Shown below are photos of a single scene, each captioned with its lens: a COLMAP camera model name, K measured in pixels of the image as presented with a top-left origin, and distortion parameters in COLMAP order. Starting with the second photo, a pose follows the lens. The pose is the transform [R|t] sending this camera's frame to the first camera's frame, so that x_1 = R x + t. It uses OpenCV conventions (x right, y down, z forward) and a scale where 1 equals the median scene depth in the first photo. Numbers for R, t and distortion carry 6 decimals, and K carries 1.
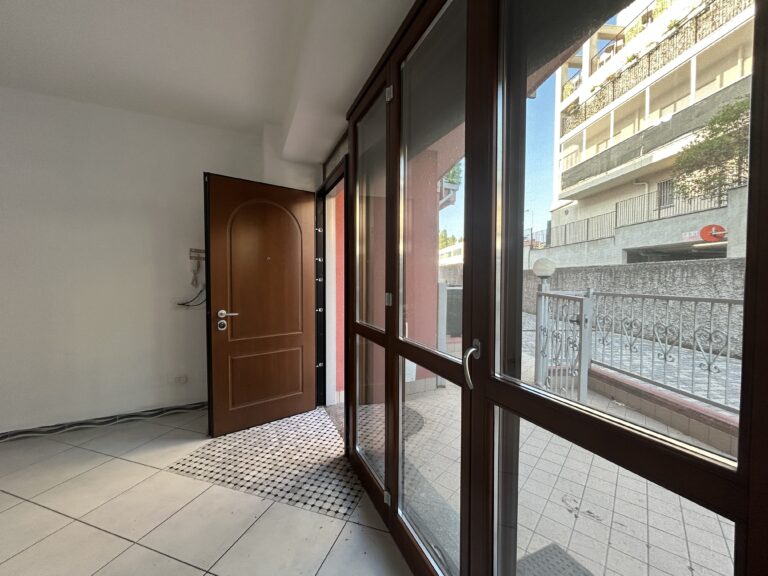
lens RADIAL K [[308.8, 0, 384.0], [0, 308.8, 288.0], [0, 0, 1]] dist [-0.002309, 0.000371]
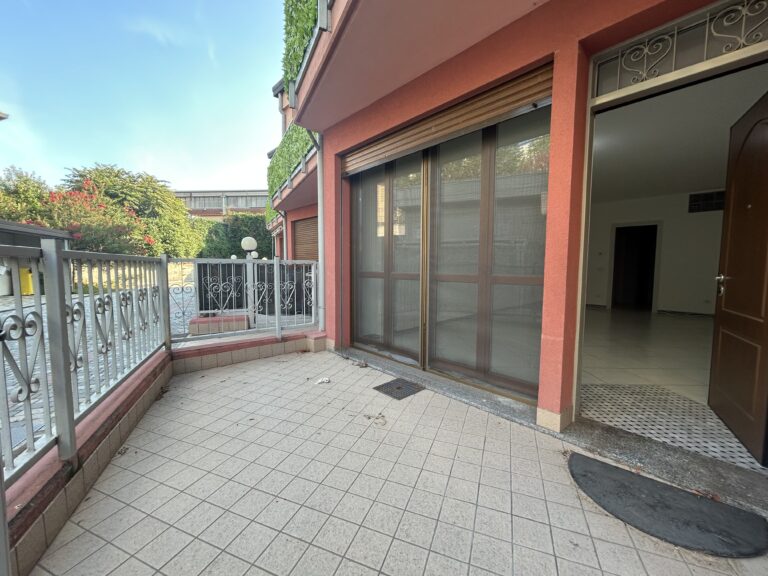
lens RADIAL K [[308.8, 0, 384.0], [0, 308.8, 288.0], [0, 0, 1]] dist [-0.002309, 0.000371]
pose [[-0.948904, 0.011329, -0.315362, 0.717497], [-0.020921, 0.994898, 0.098691, 0.044061], [0.314871, 0.100246, -0.943826, 1.550231]]
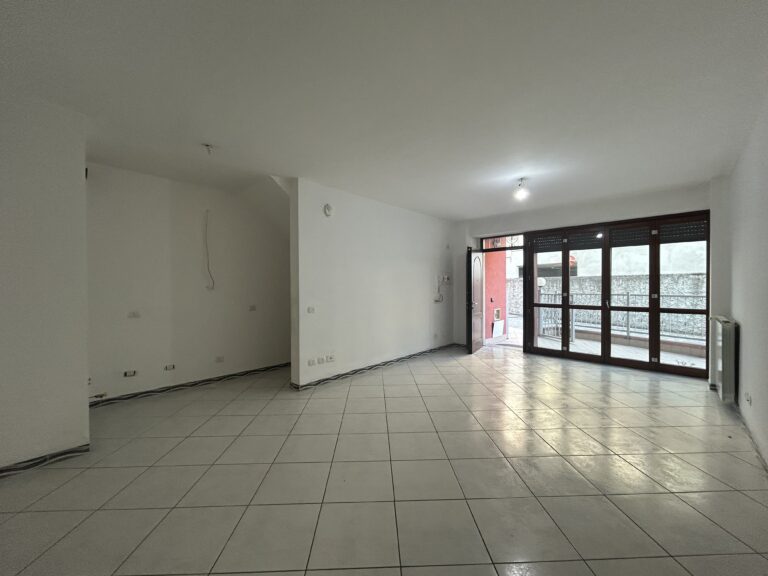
lens RADIAL K [[308.8, 0, 384.0], [0, 308.8, 288.0], [0, 0, 1]] dist [-0.002309, 0.000371]
pose [[0.936140, -0.016979, 0.351217, -2.048048], [0.029205, 0.999137, -0.029541, 0.017491], [-0.350412, 0.037912, 0.935828, -1.066439]]
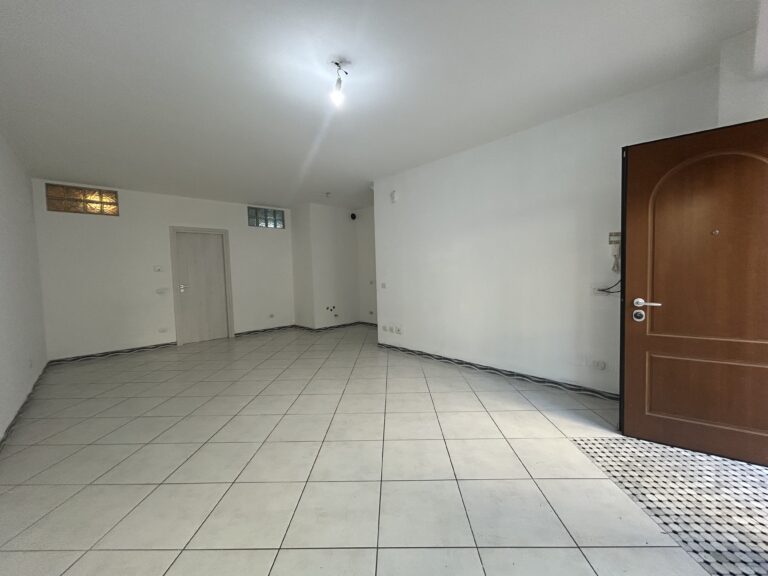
lens RADIAL K [[308.8, 0, 384.0], [0, 308.8, 288.0], [0, 0, 1]] dist [-0.002309, 0.000371]
pose [[0.290642, 0.041700, -0.955923, 0.104307], [0.002151, 0.999019, 0.044234, 0.000671], [0.956830, -0.014912, 0.290267, 0.046460]]
